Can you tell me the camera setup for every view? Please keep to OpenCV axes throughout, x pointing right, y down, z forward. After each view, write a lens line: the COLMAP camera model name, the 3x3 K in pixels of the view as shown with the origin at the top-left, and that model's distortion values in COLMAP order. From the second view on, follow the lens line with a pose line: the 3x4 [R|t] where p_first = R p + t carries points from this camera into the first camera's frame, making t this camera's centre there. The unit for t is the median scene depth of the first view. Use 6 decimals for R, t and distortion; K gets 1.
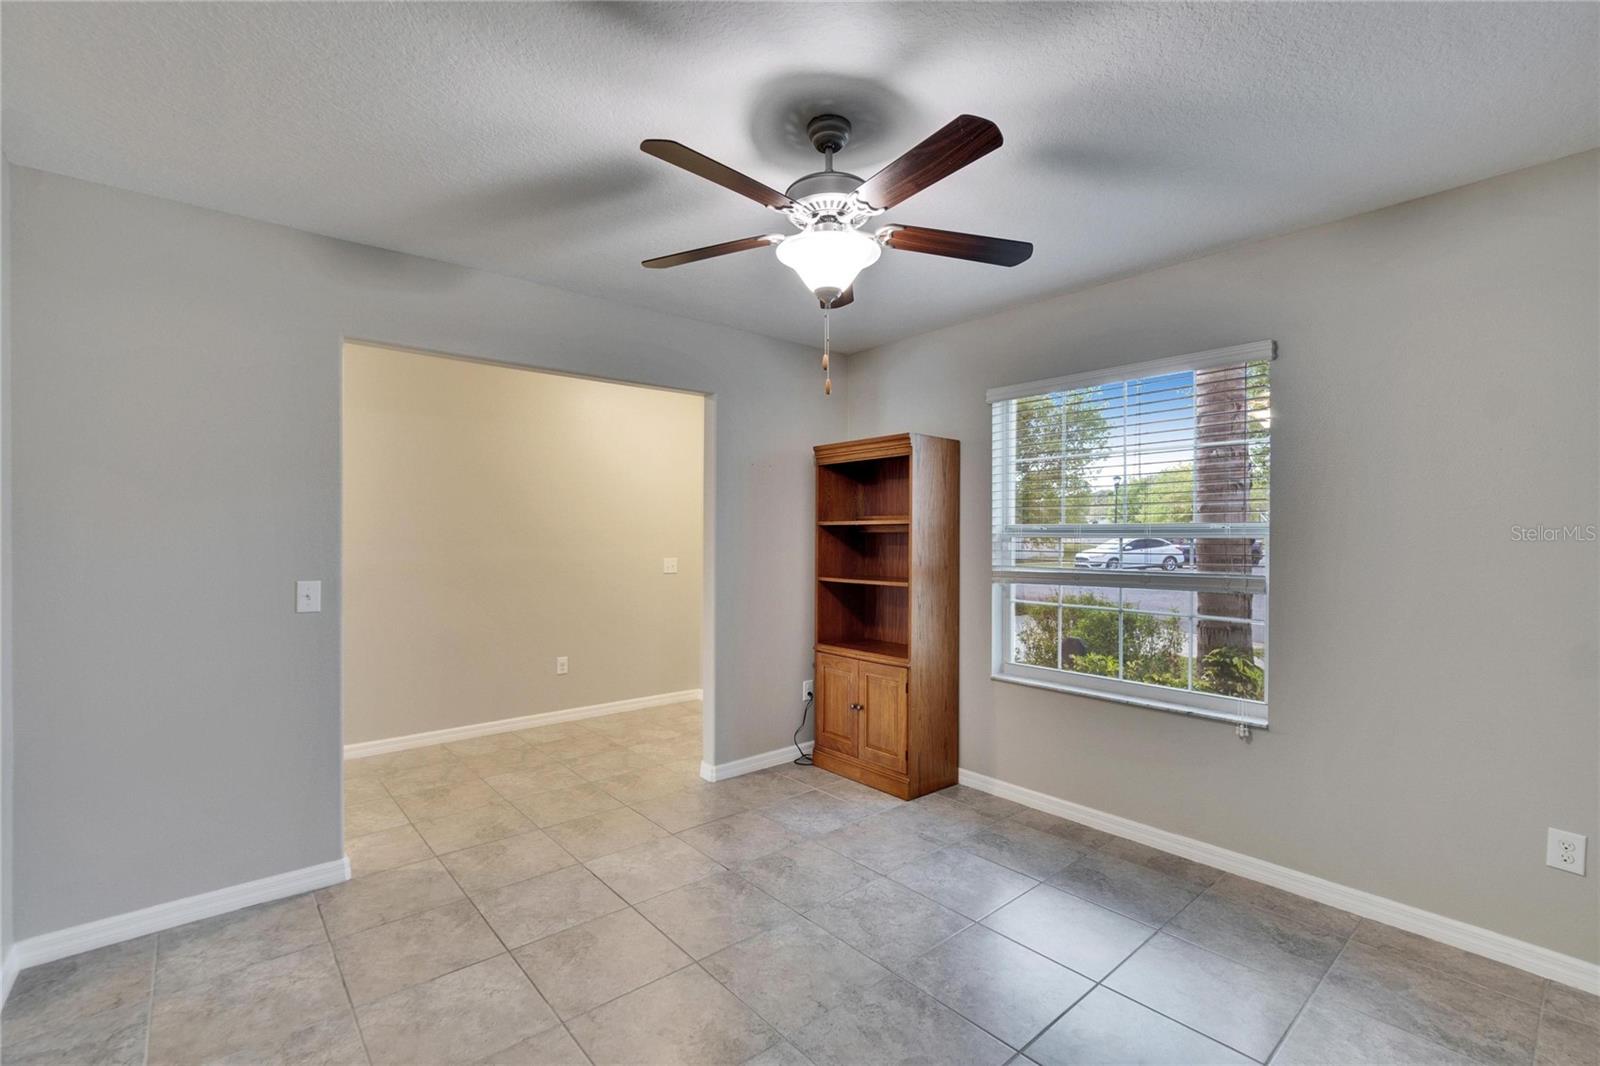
lens RADIAL K [[701.9, 0, 787.0], [0, 701.9, 534.1], [0, 0, 1]] dist [-0.002265, -0.000113]
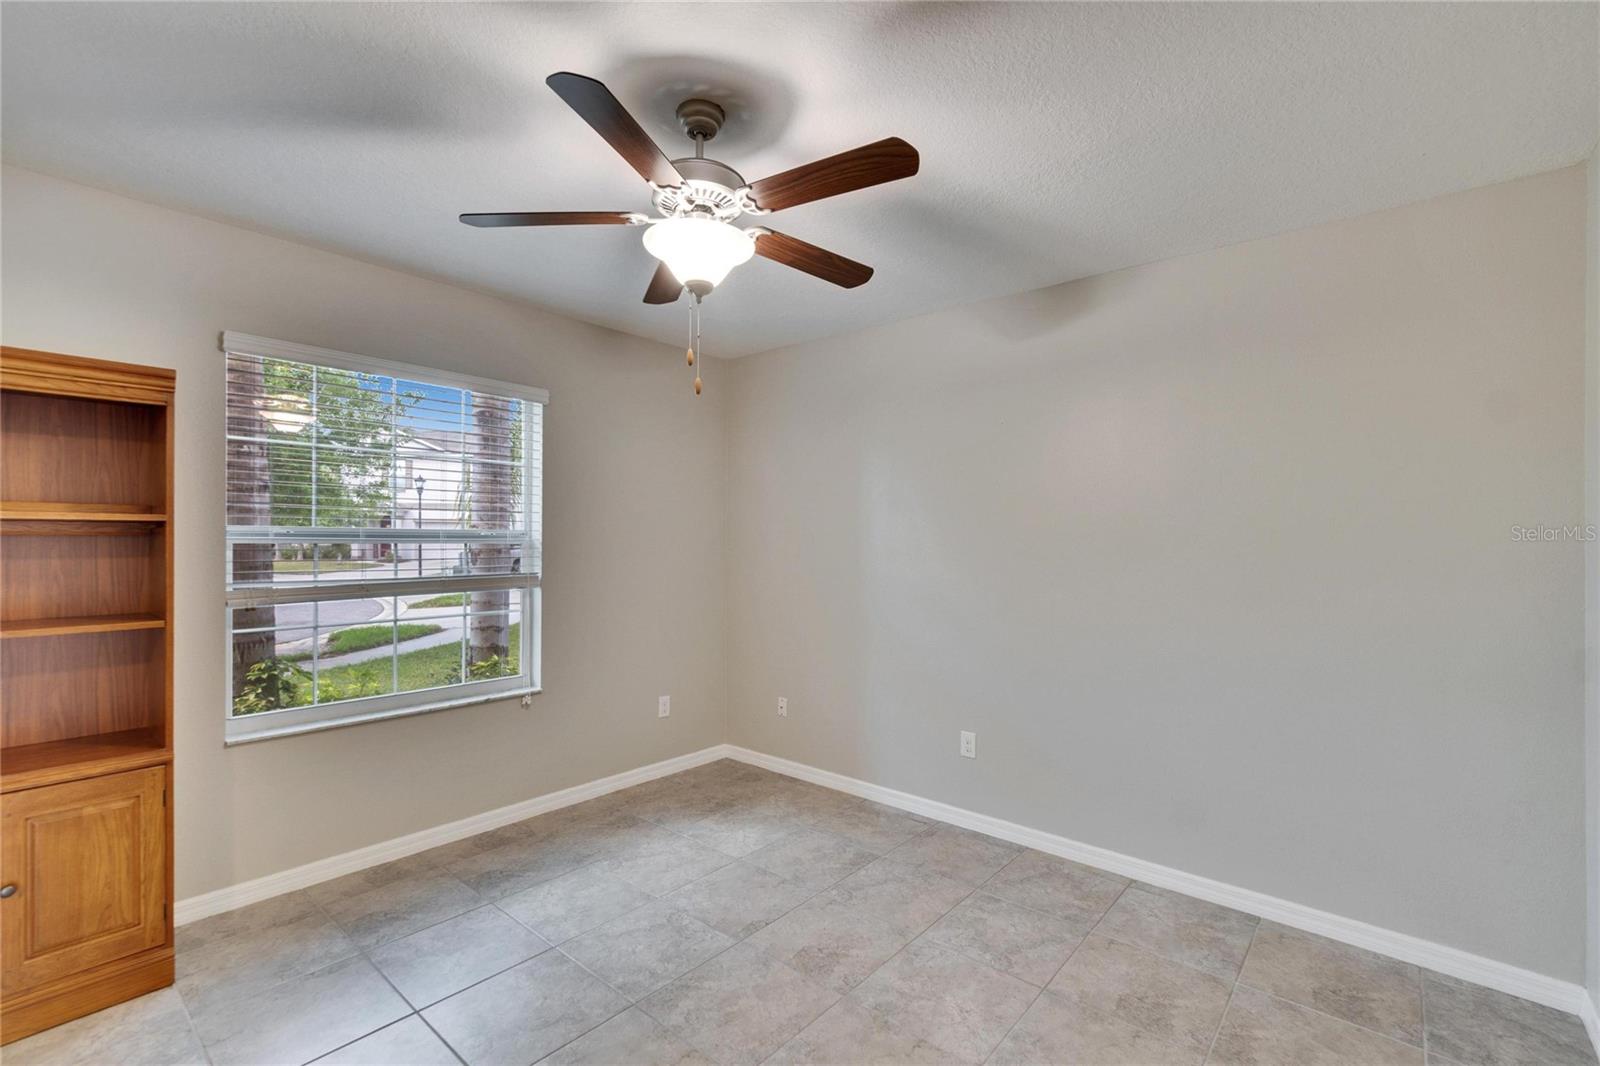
lens RADIAL K [[694.4, 0, 797.0], [0, 694.4, 541.3], [0, 0, 1]] dist [-0.001601, -0.000306]
pose [[-0.150991, -0.002951, 0.988531, -0.574643], [-0.005750, 0.999981, 0.002106, -0.003016], [-0.988518, -0.005366, -0.151005, 0.659050]]
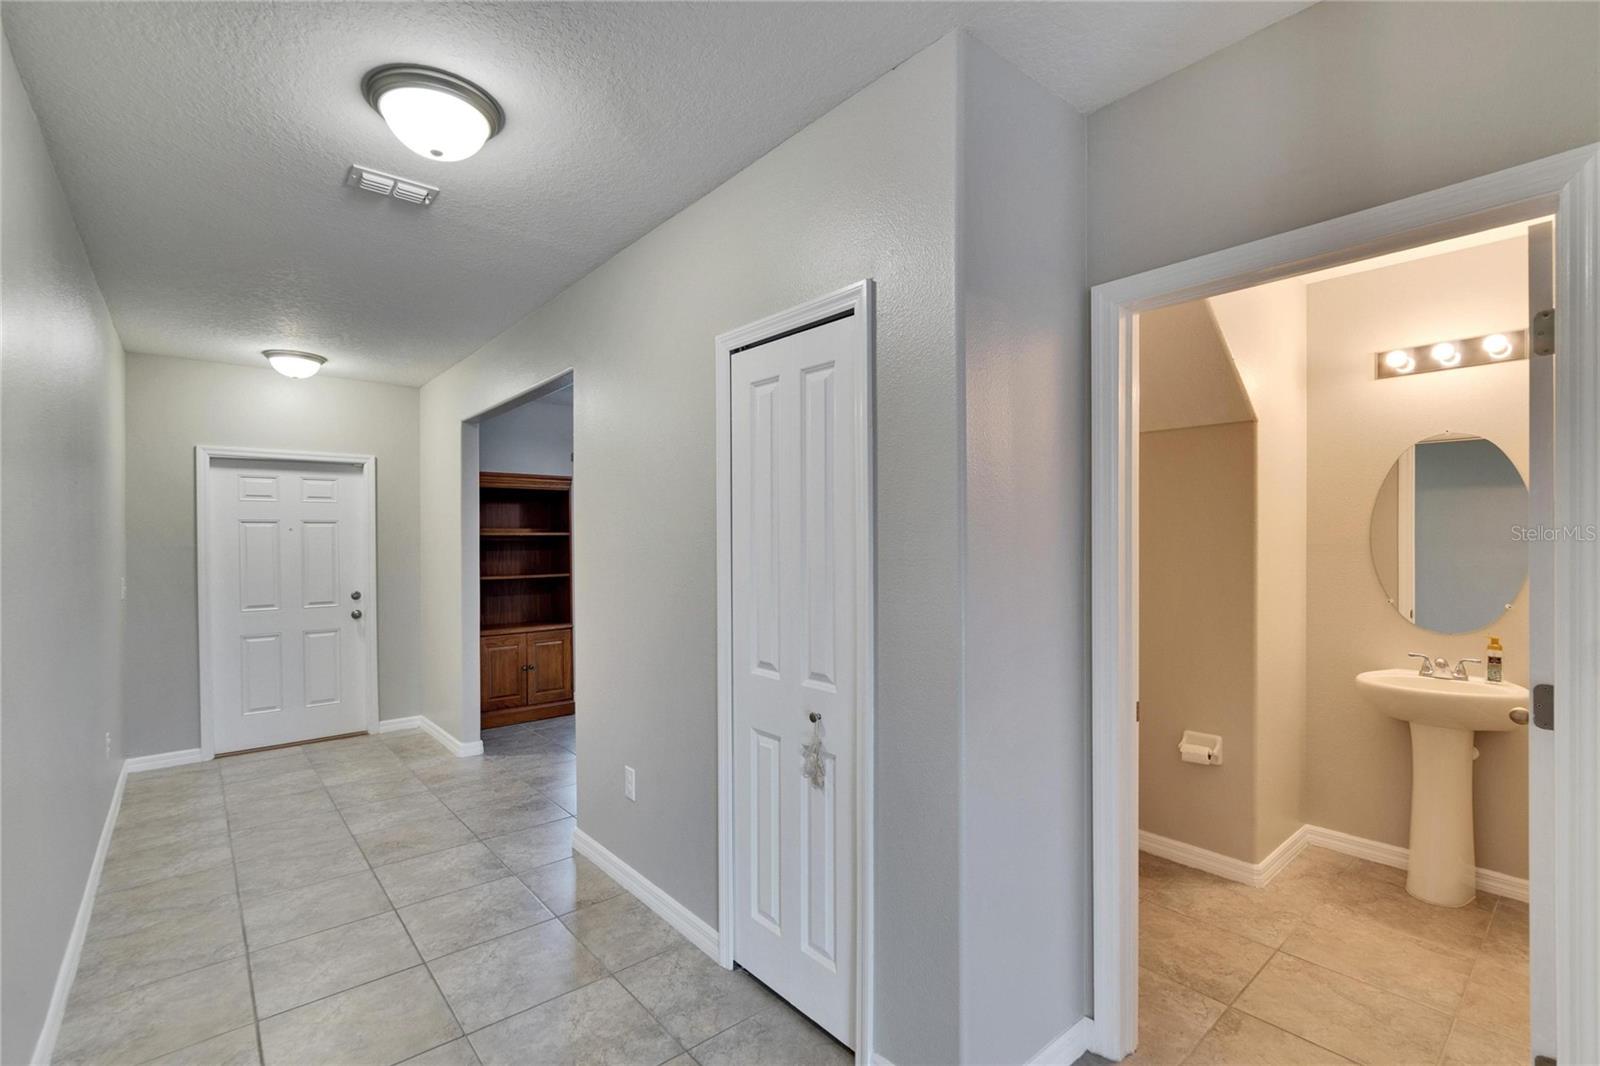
lens RADIAL K [[716.1, 0, 797.6], [0, 716.1, 541.4], [0, 0, 1]] dist [0.000533, 0.000976]
pose [[-0.014409, 0.000496, 0.999896, -1.644117], [-0.001484, 0.999999, -0.000518, -0.002239], [-0.999895, -0.001492, -0.014408, 0.616171]]
